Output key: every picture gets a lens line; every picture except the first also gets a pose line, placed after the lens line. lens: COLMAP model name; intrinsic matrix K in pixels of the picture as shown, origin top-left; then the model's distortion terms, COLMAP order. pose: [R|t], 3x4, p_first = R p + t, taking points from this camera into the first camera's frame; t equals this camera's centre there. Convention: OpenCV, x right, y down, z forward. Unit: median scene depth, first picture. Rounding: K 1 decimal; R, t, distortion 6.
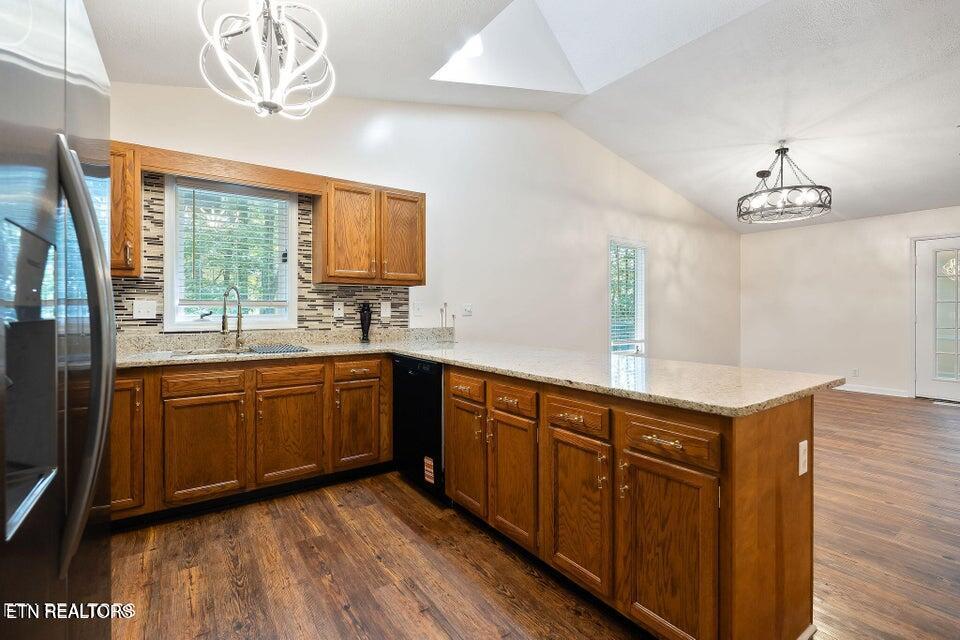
lens RADIAL K [[437.3, 0, 478.2], [0, 437.3, 311.3], [0, 0, 1]] dist [0.000404, 0.000166]
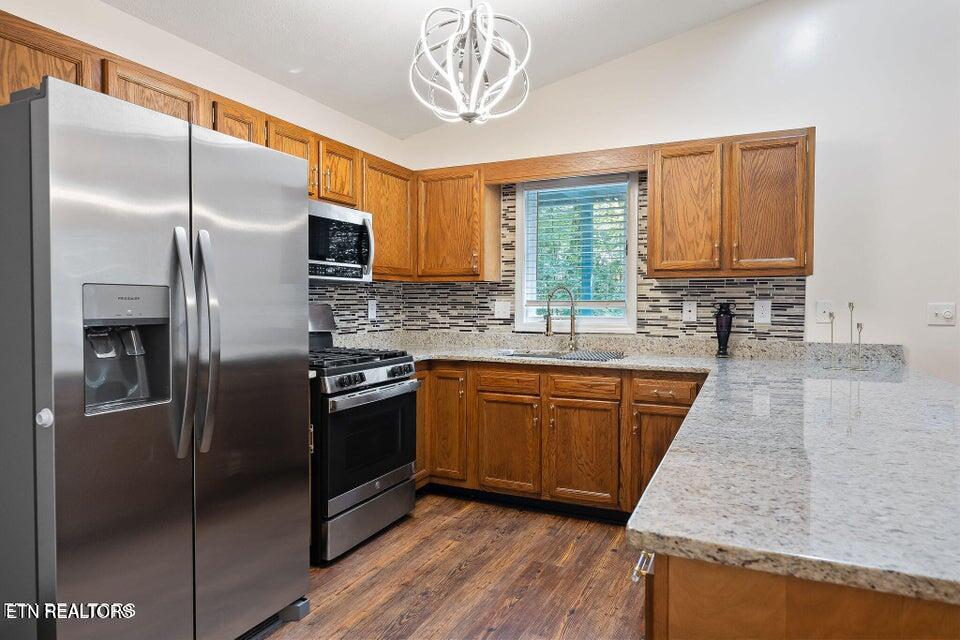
lens RADIAL K [[589.8, 0, 480.0], [0, 589.8, 320.0], [0, 0, 1]] dist [0.001555, 0.000480]
pose [[0.493763, 0.028856, -0.869117, 0.468413], [-0.005864, 0.999537, 0.029854, -0.021304], [0.869576, -0.009644, 0.493704, 0.209384]]
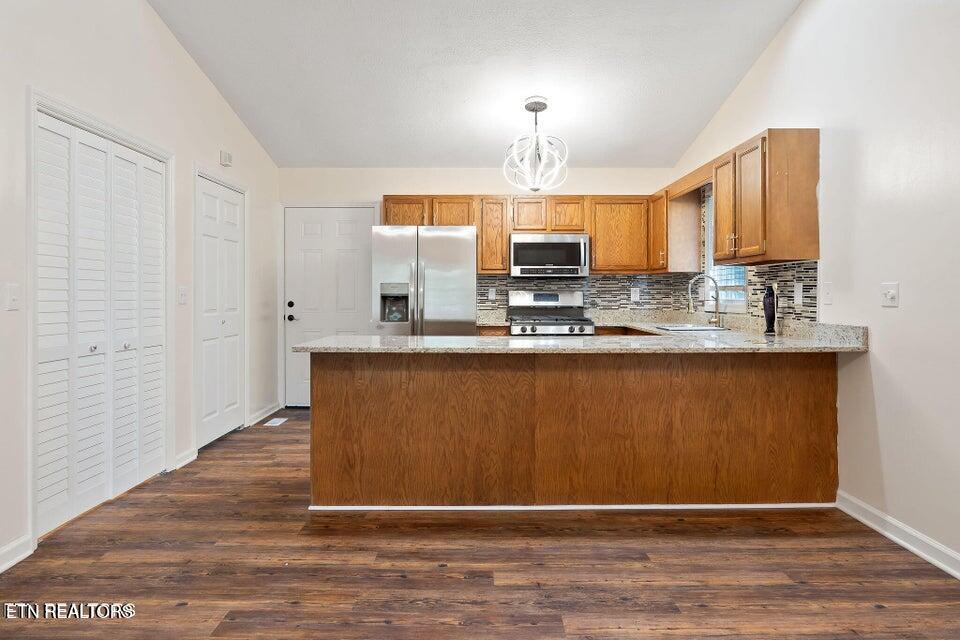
lens RADIAL K [[619.4, 0, 479.4], [0, 619.4, 293.6], [0, 0, 1]] dist [-0.000150, 0.000061]
pose [[-0.570472, 0.001834, -0.821315, 1.182960], [0.000406, 0.999998, 0.001951, -0.008833], [0.821317, 0.000780, -0.570471, 1.460651]]
